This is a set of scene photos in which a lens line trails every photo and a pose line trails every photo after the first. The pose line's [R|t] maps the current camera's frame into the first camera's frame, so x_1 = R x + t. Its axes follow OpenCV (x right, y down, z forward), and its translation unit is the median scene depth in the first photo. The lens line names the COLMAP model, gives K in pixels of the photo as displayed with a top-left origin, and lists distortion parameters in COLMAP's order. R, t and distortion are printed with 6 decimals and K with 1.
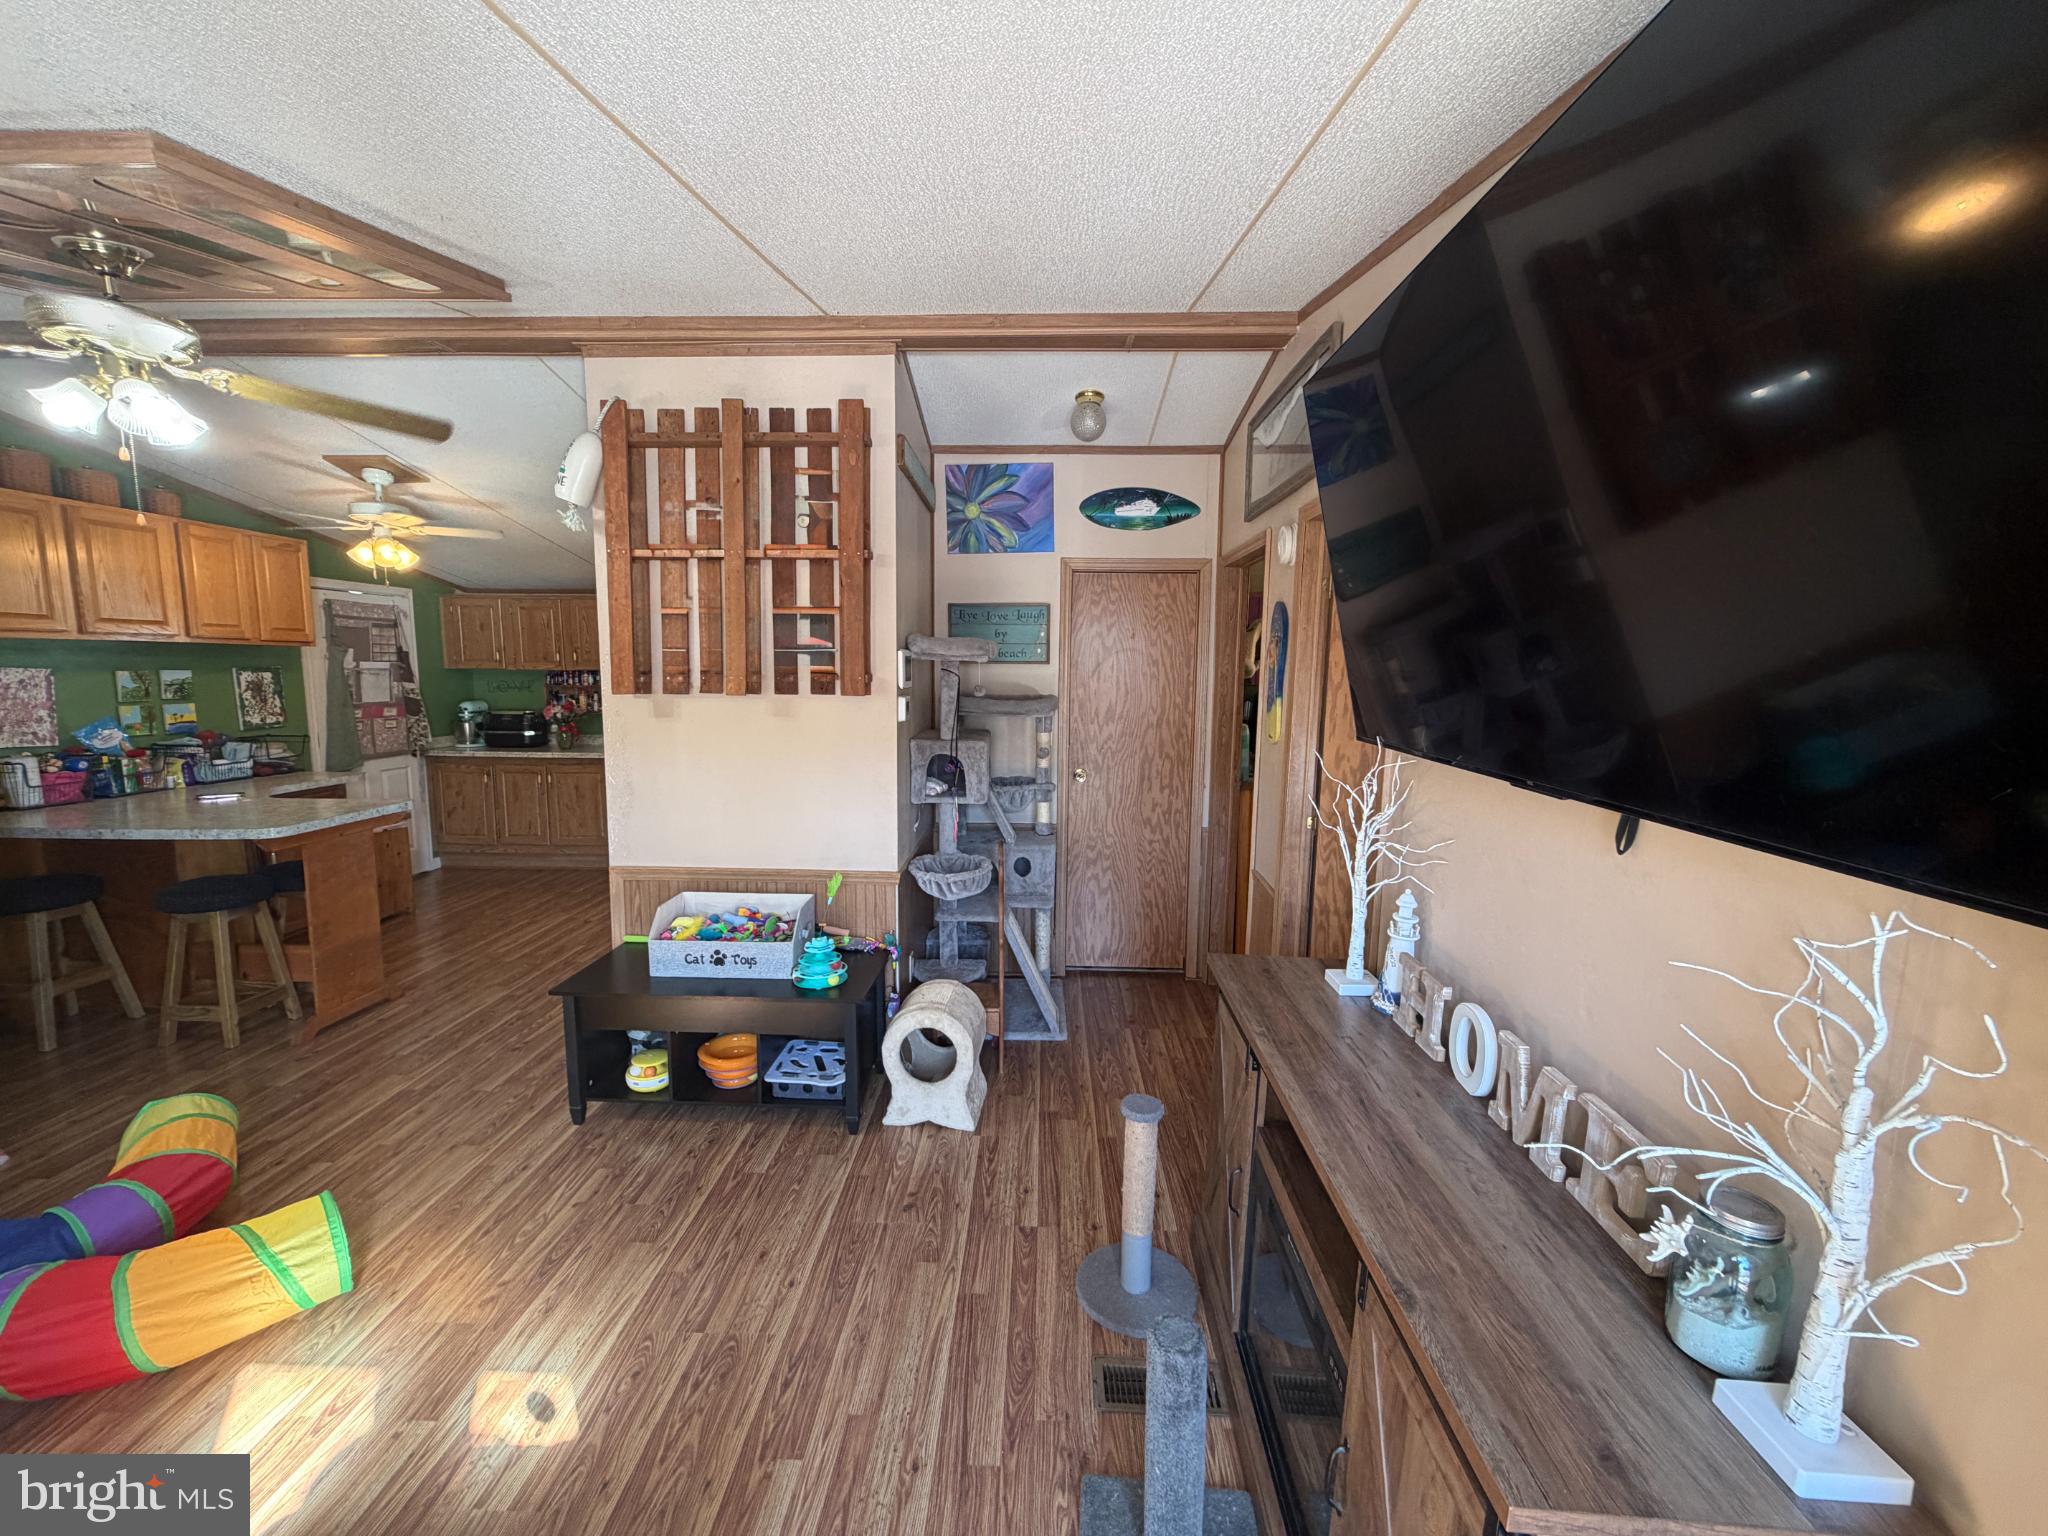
lens RADIAL K [[814.7, 0, 1017.2], [0, 814.7, 766.9], [0, 0, 1]] dist [0.000353, 0.000016]
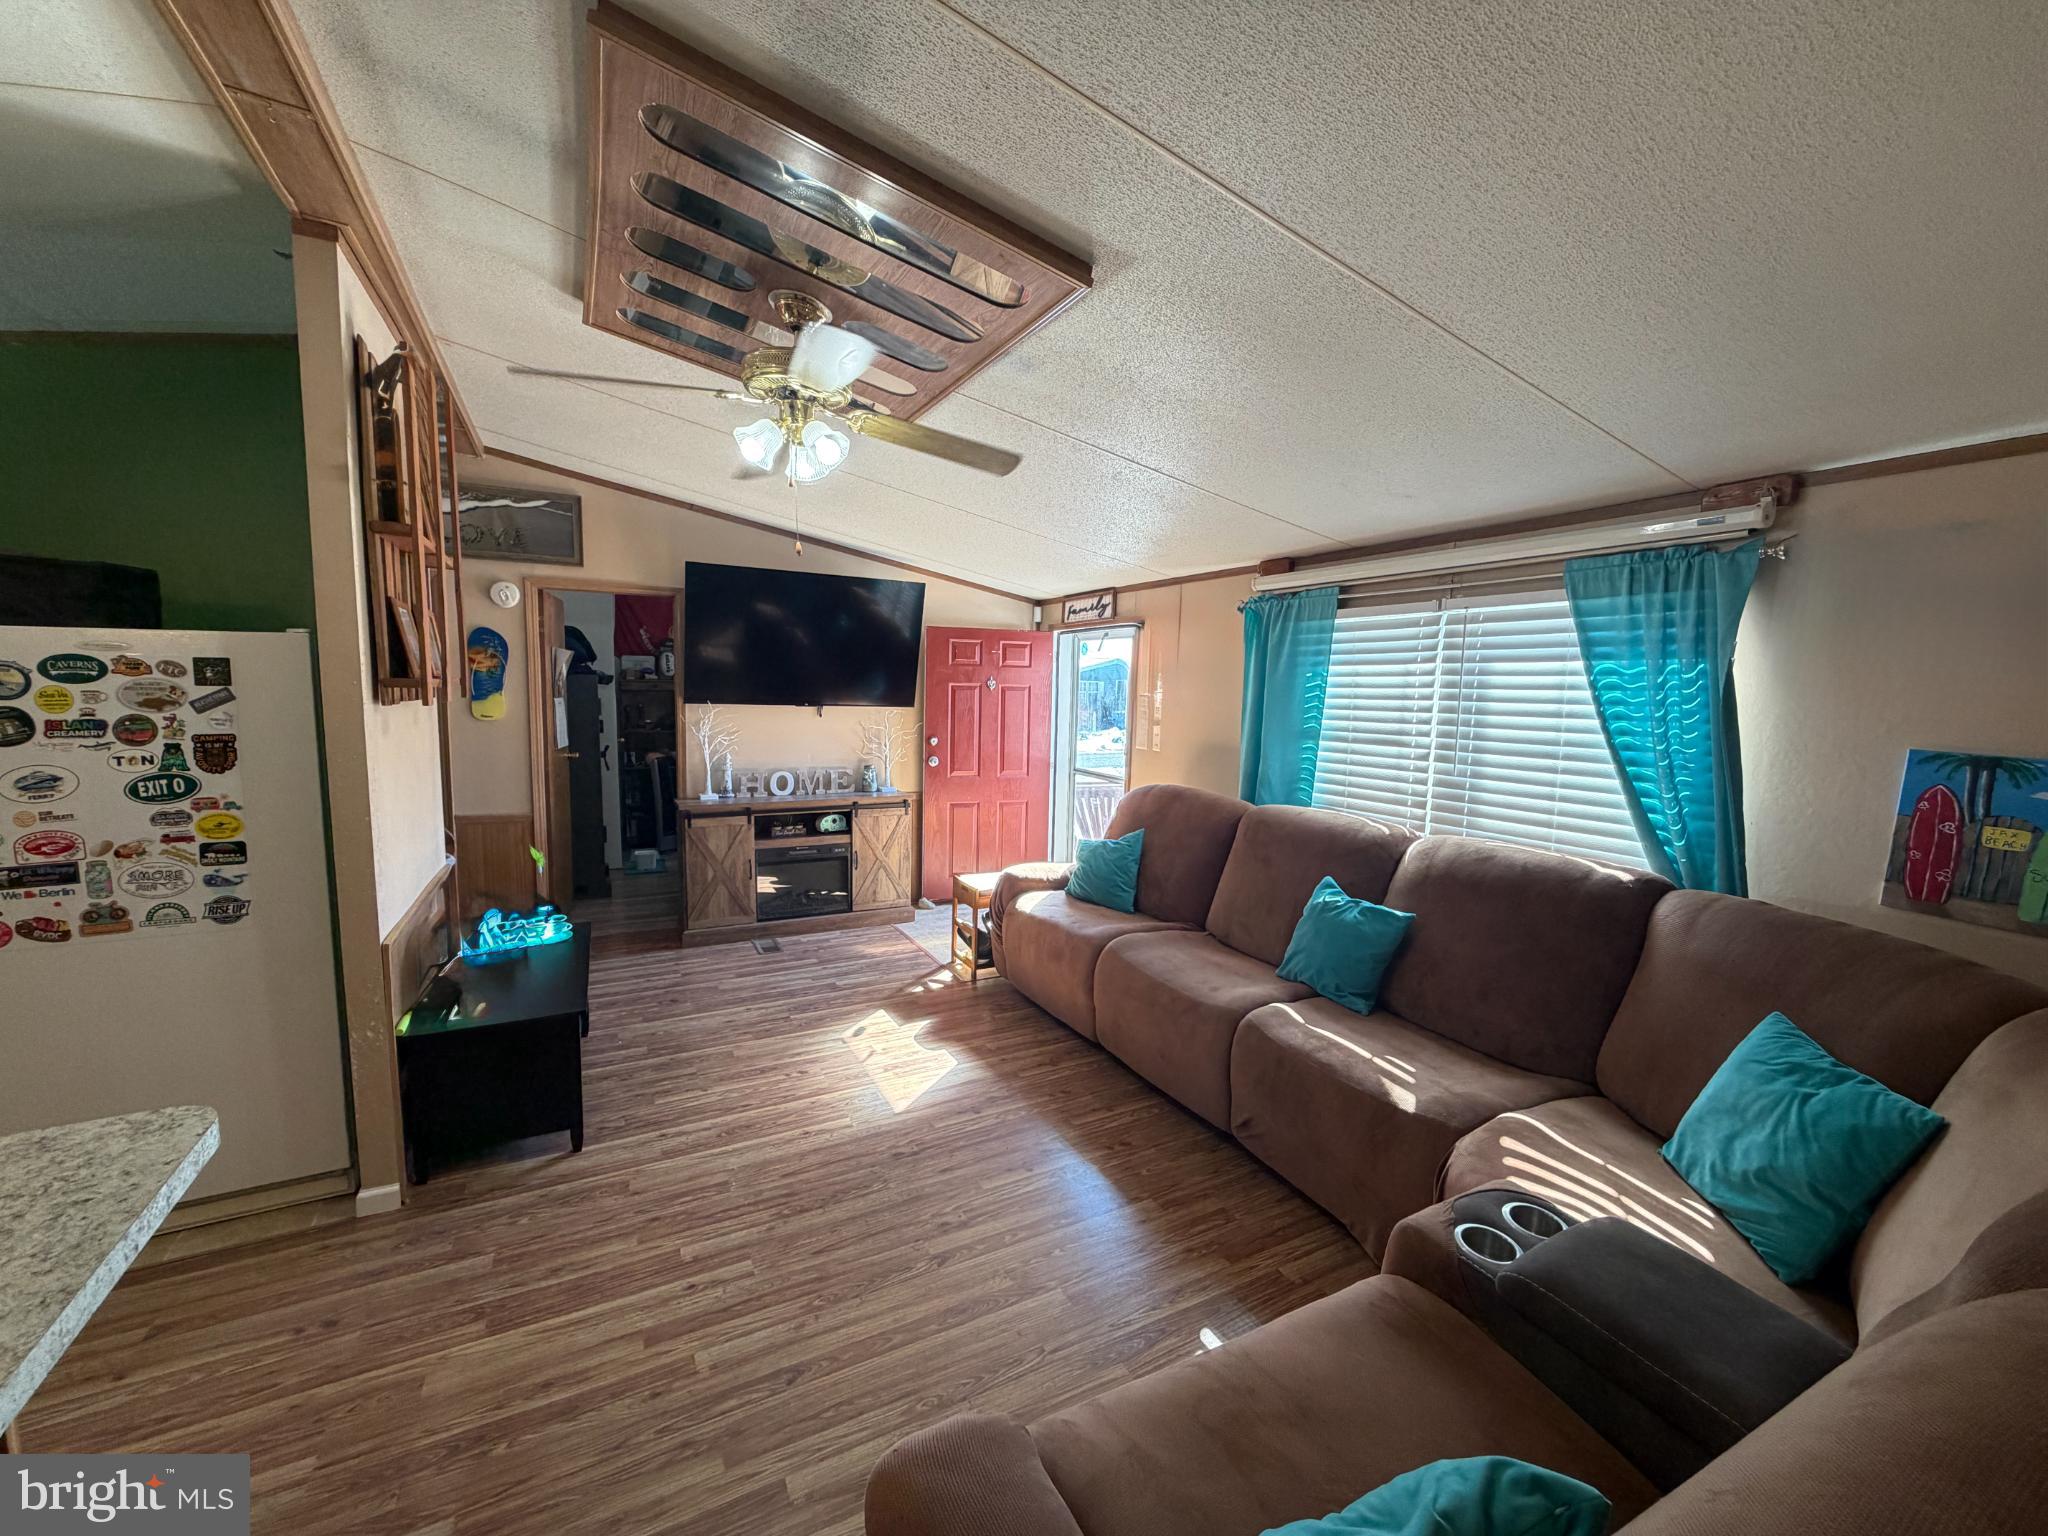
lens RADIAL K [[814.7, 0, 1017.2], [0, 814.7, 766.9], [0, 0, 1]] dist [0.000353, 0.000016]
pose [[-0.493166, -0.106338, 0.863412, -1.444178], [0.085467, 0.981777, 0.169733, -0.111120], [-0.865727, 0.157500, -0.475091, 0.866118]]
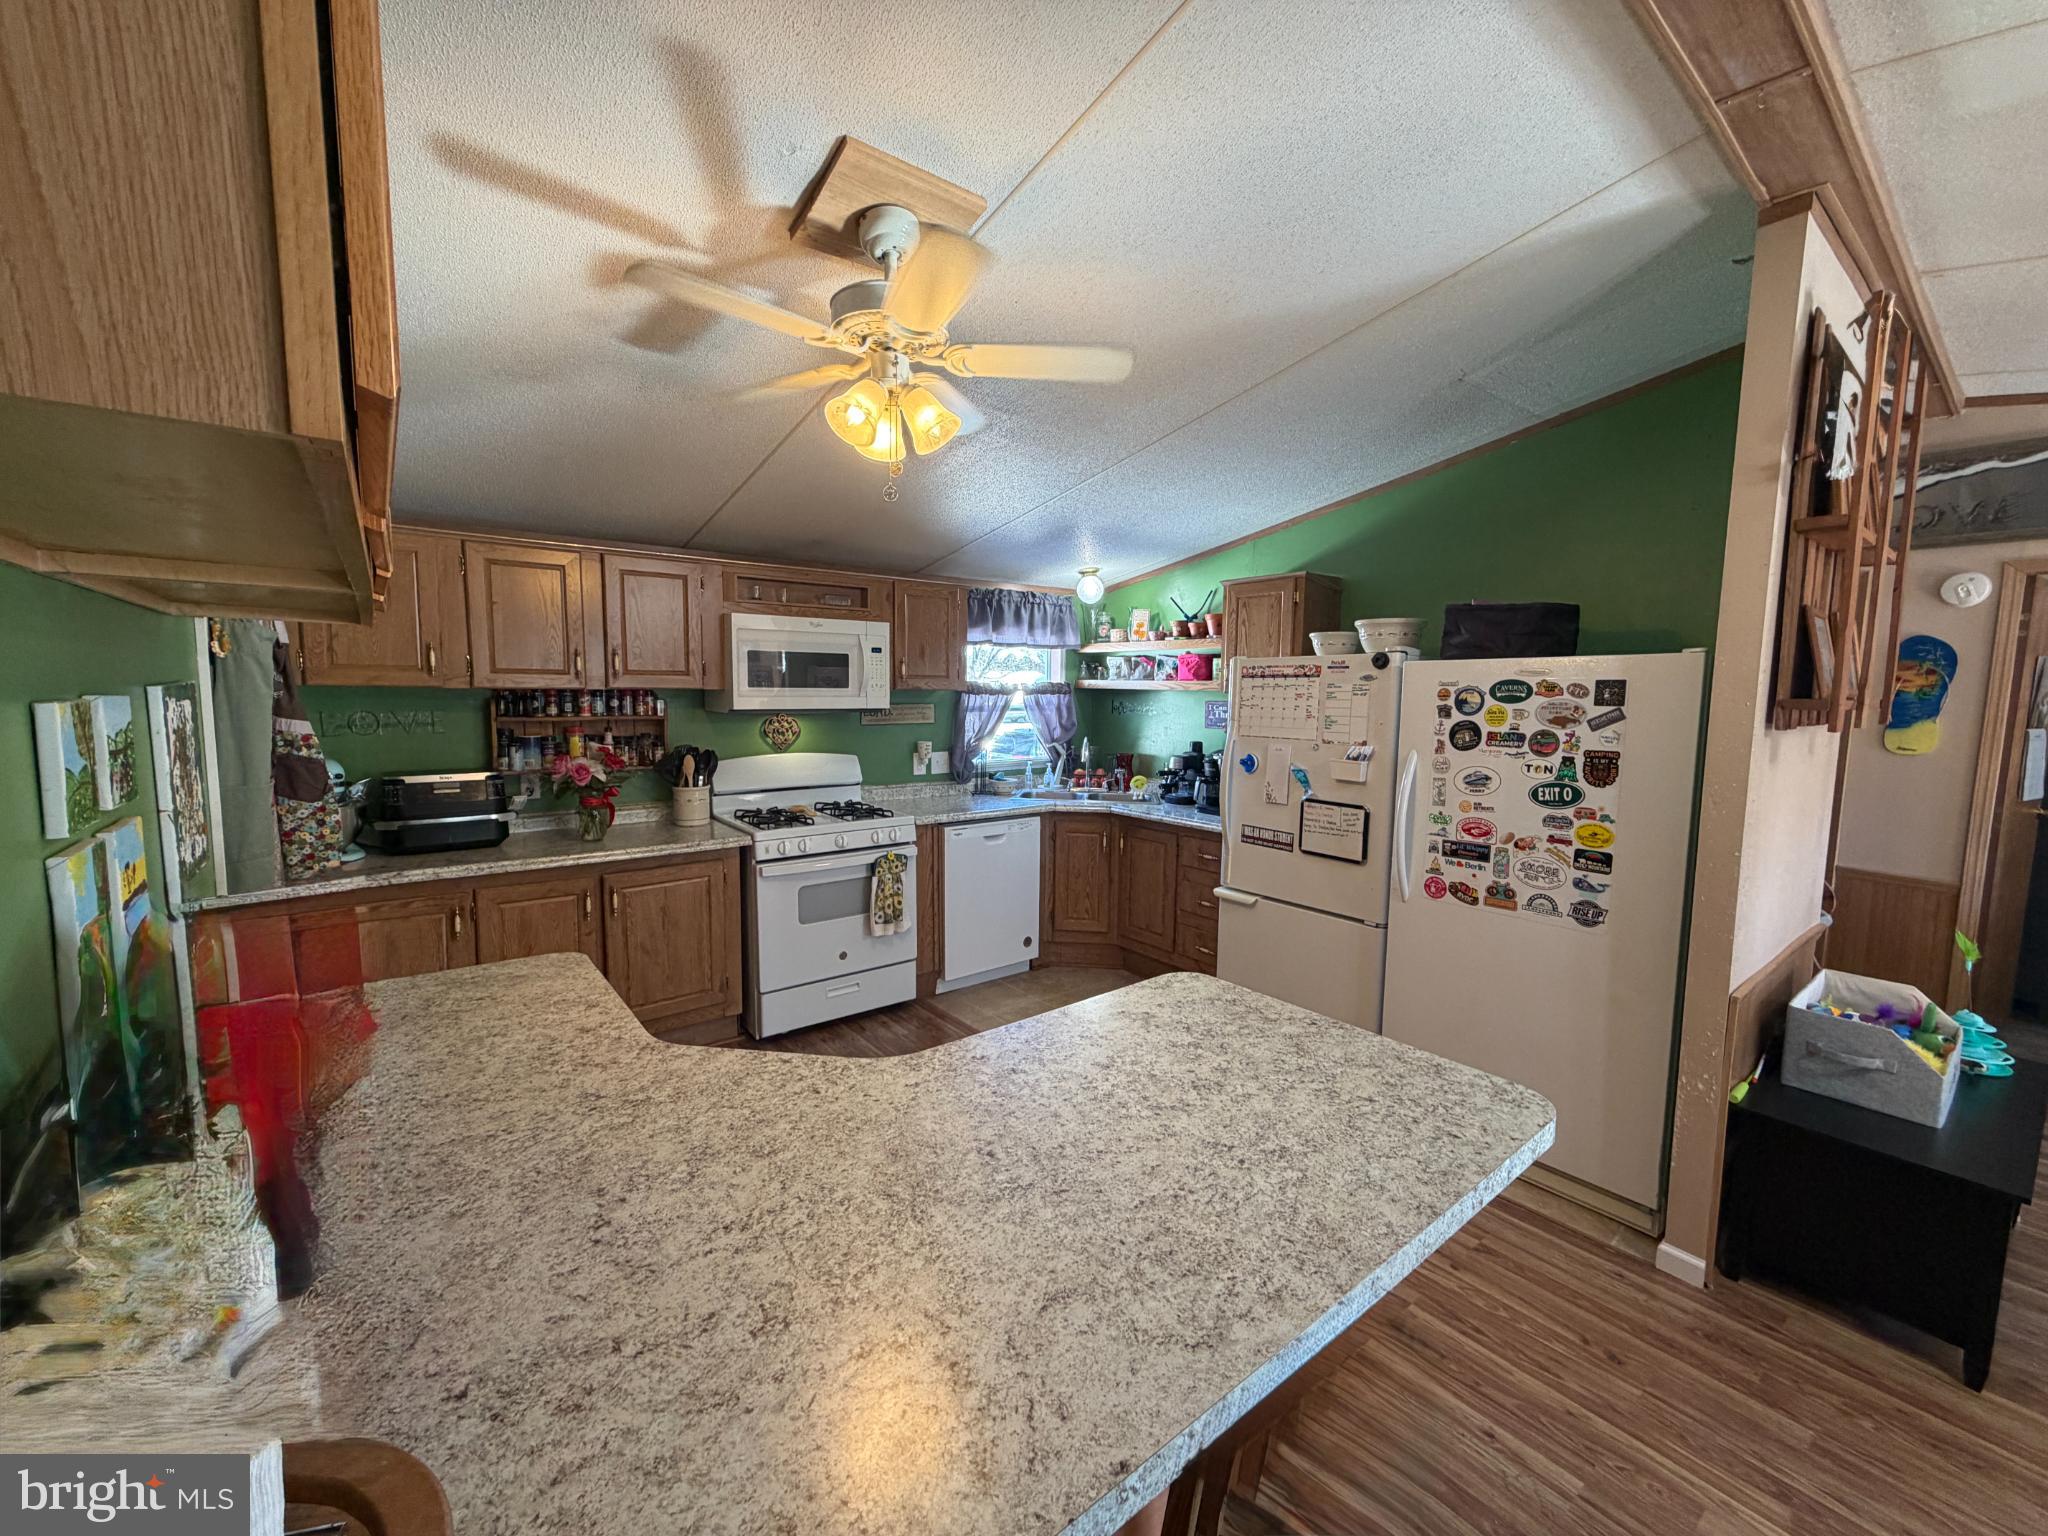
lens RADIAL K [[814.7, 0, 1017.2], [0, 814.7, 766.9], [0, 0, 1]] dist [0.000353, 0.000016]
pose [[0.770812, -0.061936, 0.634045, -1.389253], [0.073452, 0.997266, 0.008122, -0.109783], [-0.632814, 0.040311, 0.773253, 0.887834]]
